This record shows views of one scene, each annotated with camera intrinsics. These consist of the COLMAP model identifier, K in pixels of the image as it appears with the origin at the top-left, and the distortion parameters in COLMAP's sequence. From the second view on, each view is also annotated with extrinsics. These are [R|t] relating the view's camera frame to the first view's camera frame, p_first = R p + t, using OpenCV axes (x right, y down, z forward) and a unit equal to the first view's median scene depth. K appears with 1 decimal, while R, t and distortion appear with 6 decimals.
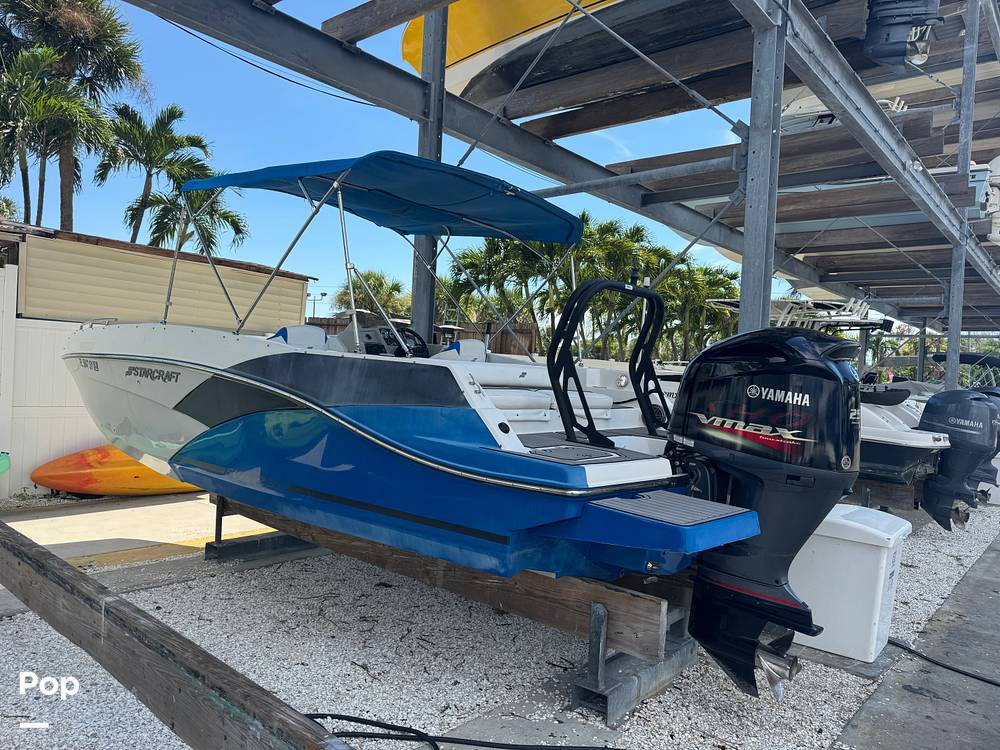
lens RADIAL K [[707.4, 0, 499.0], [0, 707.4, 368.6], [0, 0, 1]] dist [0.030729, -0.024463]
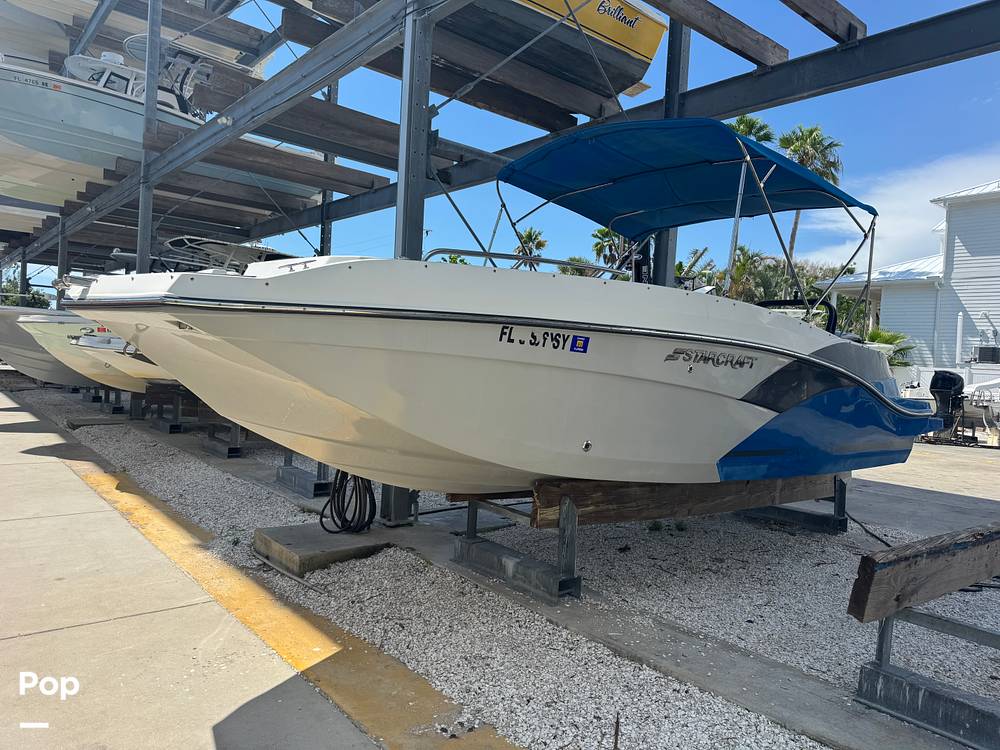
lens RADIAL K [[706.6, 0, 498.6], [0, 706.6, 359.6], [0, 0, 1]] dist [0.056507, -0.056784]
pose [[0.172119, -0.045153, 0.984041, -1.732457], [-0.051822, 0.997151, 0.054819, -0.030200], [-0.983712, -0.060430, 0.169289, 1.463617]]
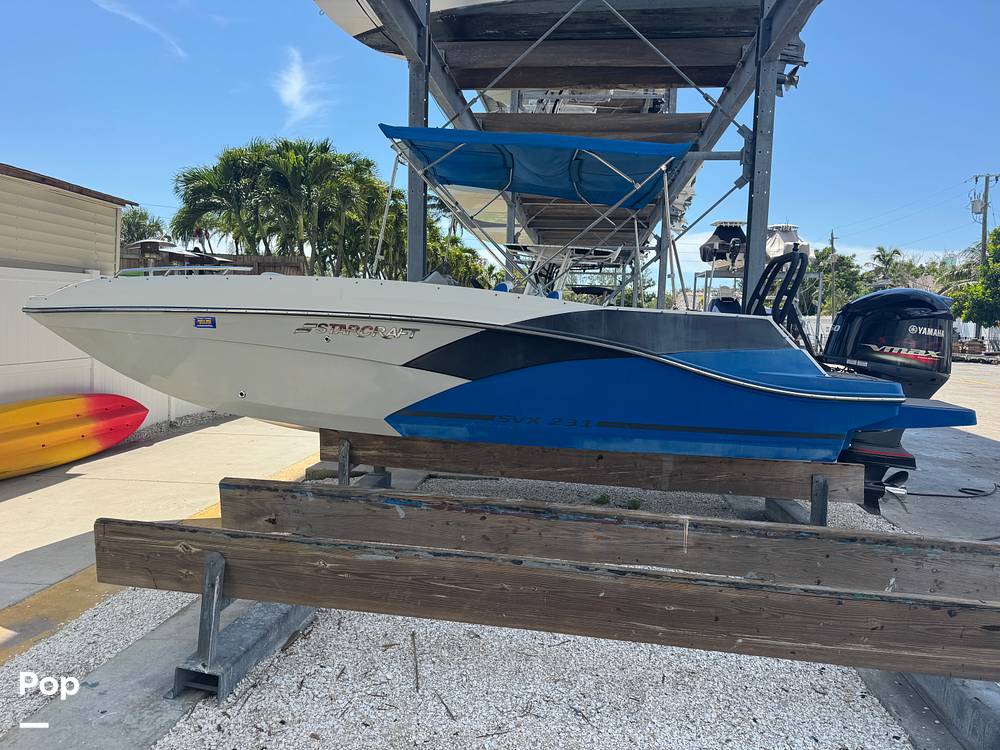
lens RADIAL K [[707.4, 0, 499.0], [0, 707.4, 368.6], [0, 0, 1]] dist [0.030729, -0.024463]
pose [[0.832760, -0.069238, 0.549288, -1.136200], [0.011761, 0.994137, 0.107482, -0.055708], [-0.553510, -0.083047, 0.828692, 0.140571]]
